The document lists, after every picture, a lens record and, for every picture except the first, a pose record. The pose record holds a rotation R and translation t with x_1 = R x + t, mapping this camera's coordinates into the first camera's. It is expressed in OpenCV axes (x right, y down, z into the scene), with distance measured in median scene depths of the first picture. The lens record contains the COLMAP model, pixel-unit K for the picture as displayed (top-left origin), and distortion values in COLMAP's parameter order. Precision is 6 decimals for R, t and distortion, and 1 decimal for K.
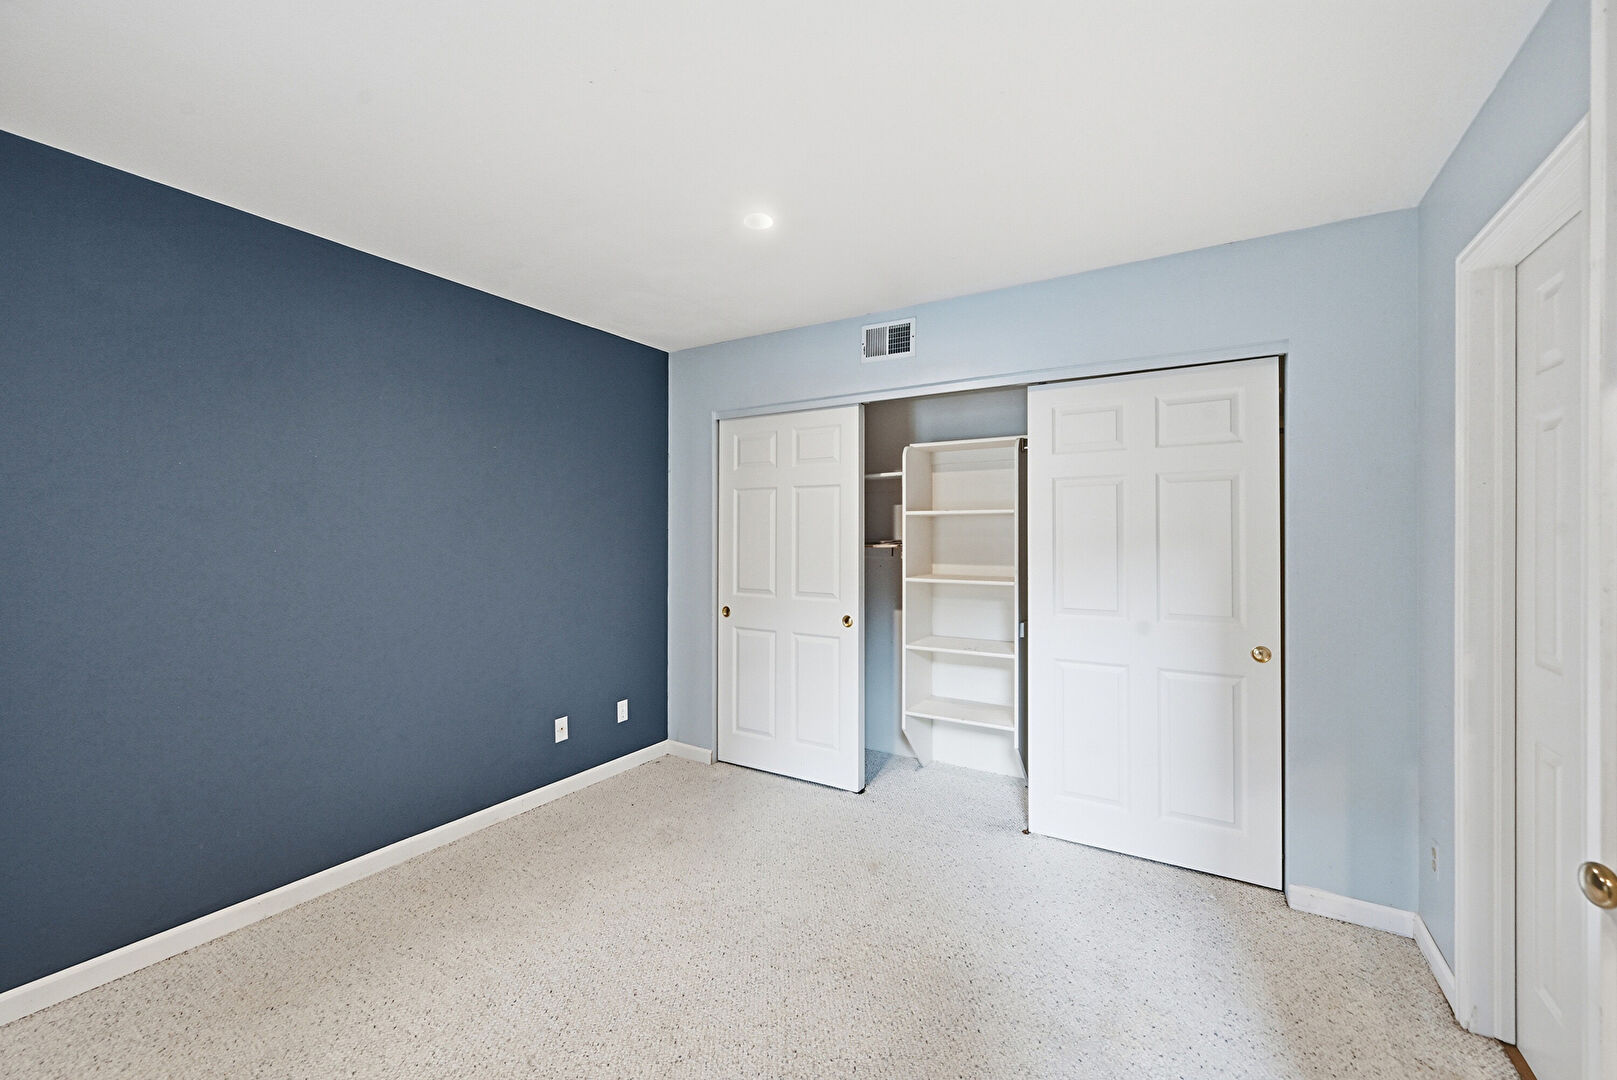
lens RADIAL K [[641.3, 0, 808.8], [0, 641.3, 536.1], [0, 0, 1]] dist [0.000473, 0.000380]
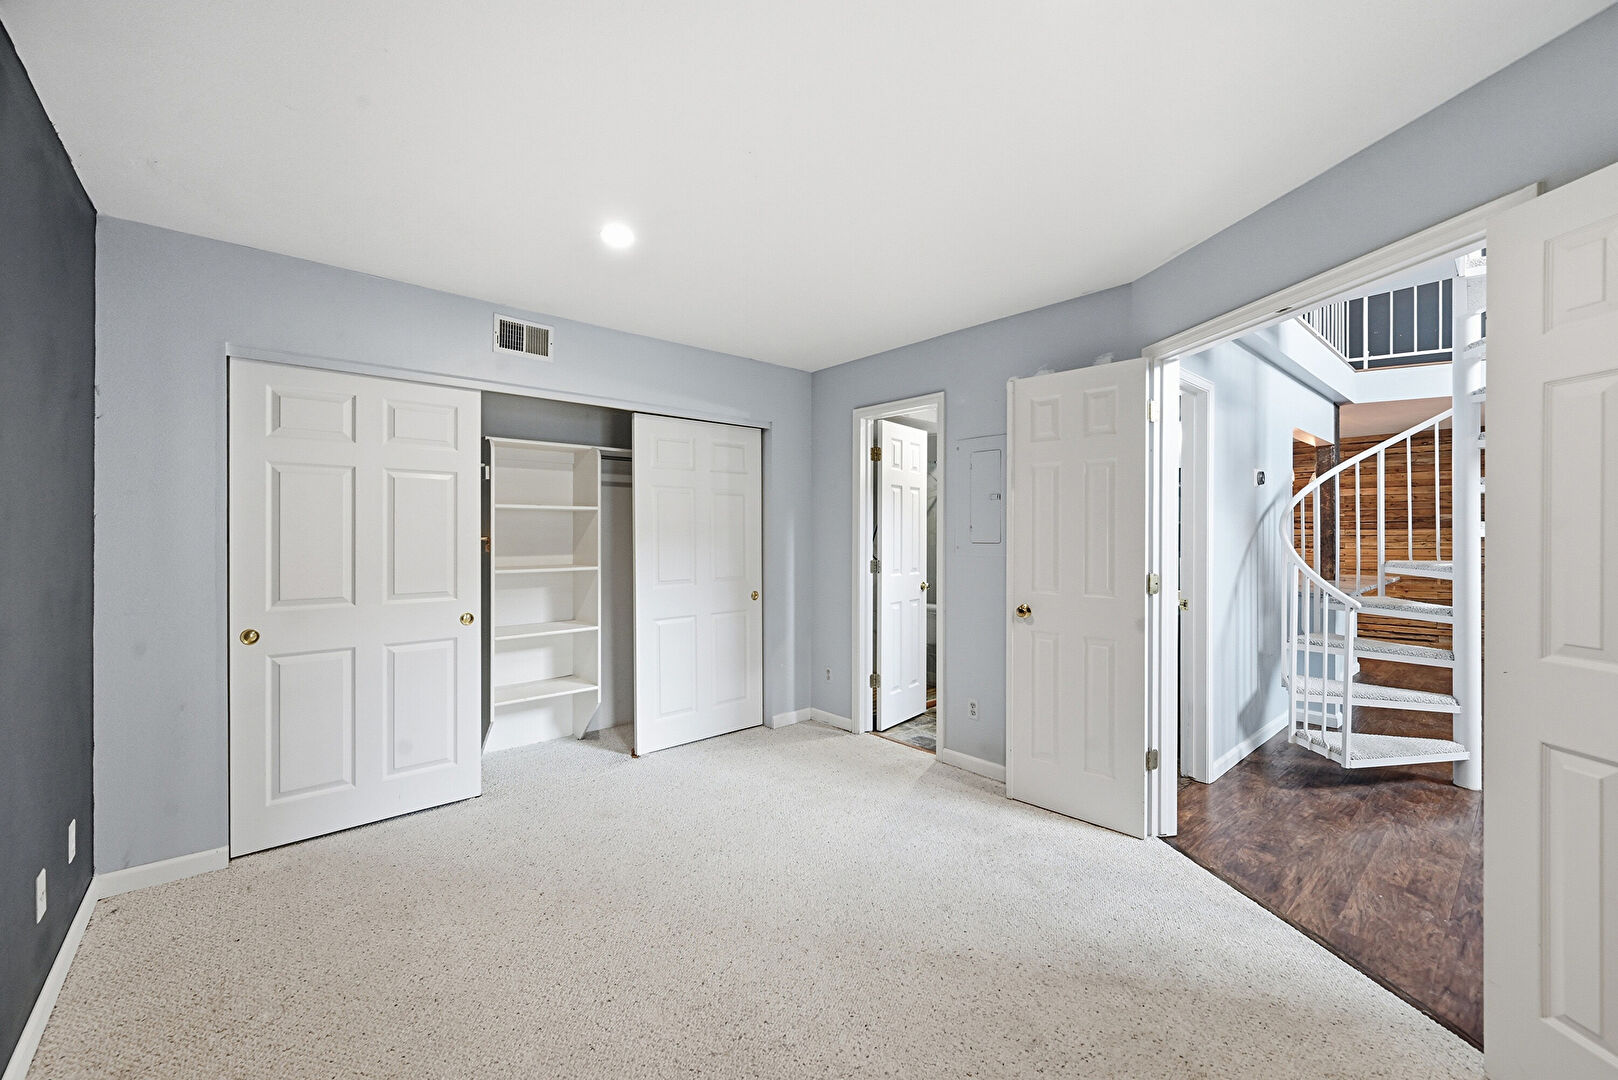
lens RADIAL K [[641.6, 0, 812.7], [0, 641.6, 532.8], [0, 0, 1]] dist [0.000473, 0.000380]
pose [[0.294373, -0.002063, 0.955688, -0.678331], [0.002865, 0.999995, 0.001276, 0.006966], [-0.955686, 0.002363, 0.294378, 0.235798]]
